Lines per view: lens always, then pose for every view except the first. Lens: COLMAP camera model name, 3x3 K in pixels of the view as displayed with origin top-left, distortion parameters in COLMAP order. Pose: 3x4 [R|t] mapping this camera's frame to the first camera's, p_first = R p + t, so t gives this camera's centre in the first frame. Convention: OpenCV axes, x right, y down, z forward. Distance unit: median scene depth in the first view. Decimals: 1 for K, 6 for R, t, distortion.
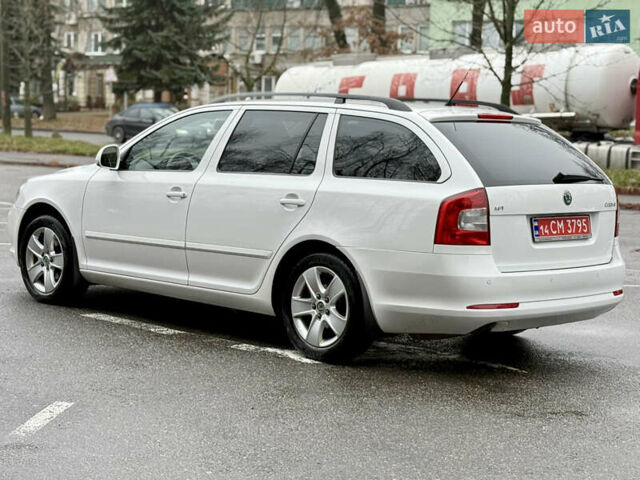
lens RADIAL K [[1485.8, 0, 316.3], [0, 1485.8, 244.6], [0, 0, 1]] dist [0.181912, 0.000000]
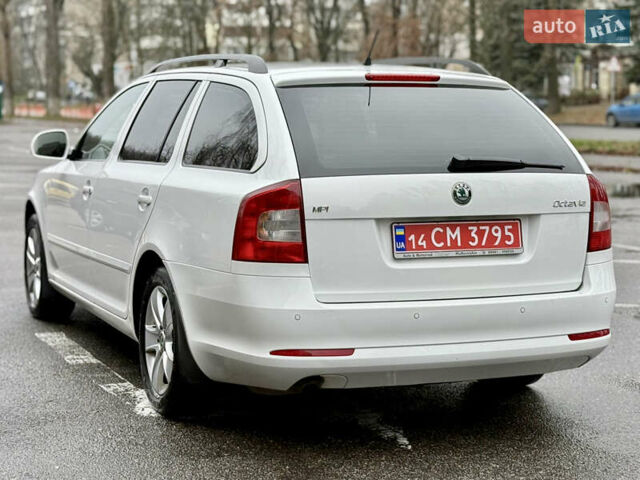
lens RADIAL K [[1475.6, 0, 317.6], [0, 1475.6, 236.4], [0, 0, 1]] dist [0.085418, 0.000000]
pose [[0.915848, 0.010414, -0.401389, 0.369739], [-0.011427, 0.999935, -0.000129, -0.011091], [0.401361, 0.004704, 0.915908, 0.357487]]
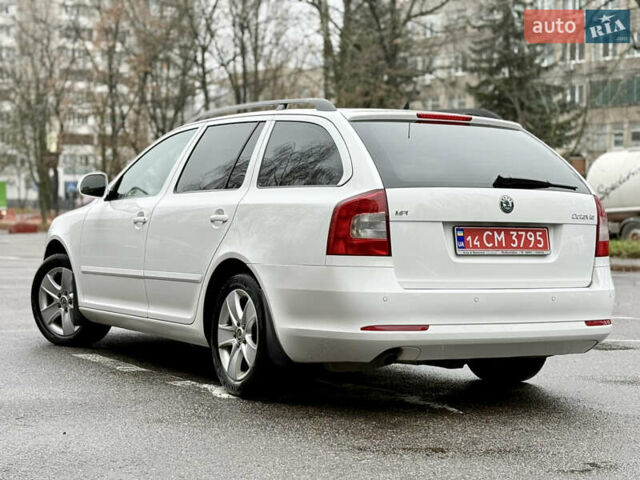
lens RADIAL K [[1475.6, 0, 319.3], [0, 1475.6, 239.0], [0, 0, 1]] dist [0.085418, 0.000000]
pose [[0.960250, -0.012853, -0.278844, 0.293774], [-0.009688, 0.996803, -0.079312, 0.054342], [0.278972, 0.078861, 0.957056, 0.170834]]
